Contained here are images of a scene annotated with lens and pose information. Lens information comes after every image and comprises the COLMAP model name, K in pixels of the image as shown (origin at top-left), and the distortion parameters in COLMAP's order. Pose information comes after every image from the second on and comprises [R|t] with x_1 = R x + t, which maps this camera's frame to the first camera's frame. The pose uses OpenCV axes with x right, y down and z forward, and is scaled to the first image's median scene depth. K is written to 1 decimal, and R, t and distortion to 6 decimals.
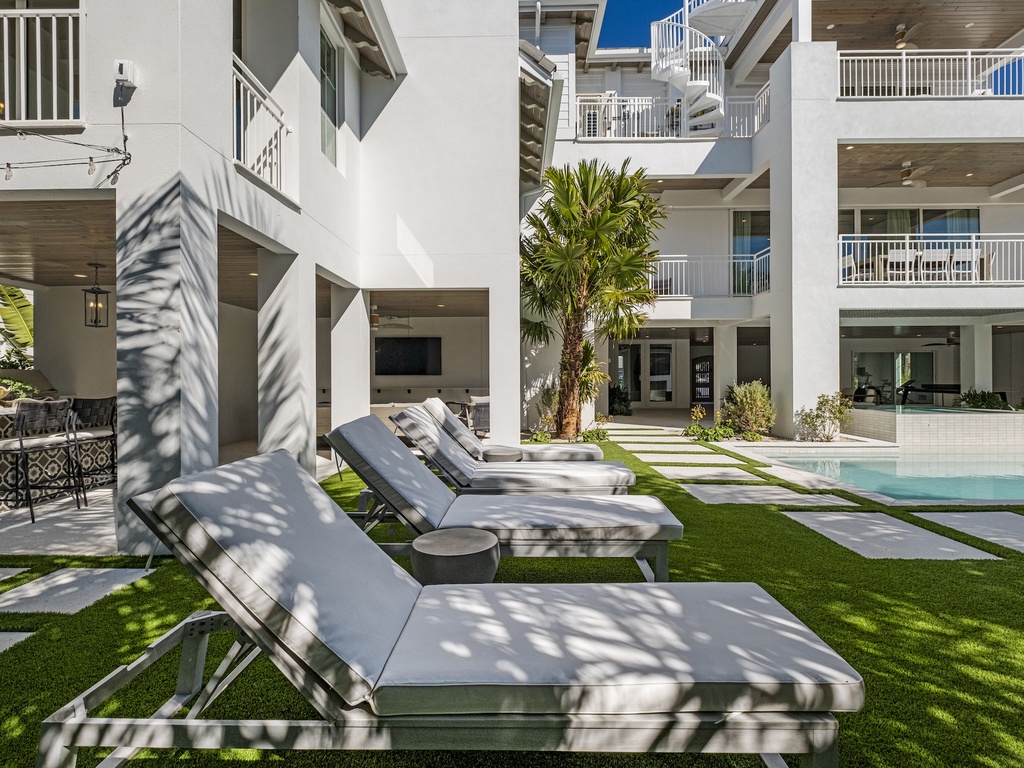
lens RADIAL K [[513.9, 0, 511.5], [0, 513.9, 375.4], [0, 0, 1]] dist [0.003364, -0.002828]
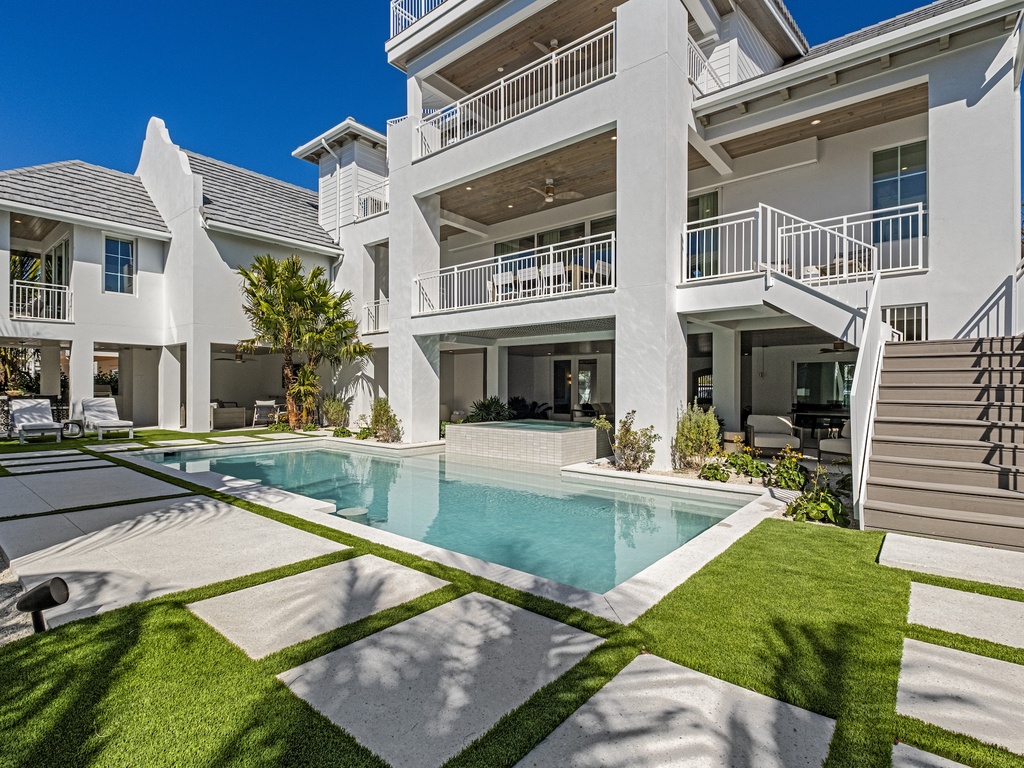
lens RADIAL K [[513.9, 0, 512.4], [0, 513.9, 384.5], [0, 0, 1]] dist [0.003364, -0.002828]
pose [[0.781910, -0.002940, -0.623384, 1.511738], [-0.002820, 0.999962, -0.008253, -0.001648], [0.623385, 0.008211, 0.781872, 0.161413]]
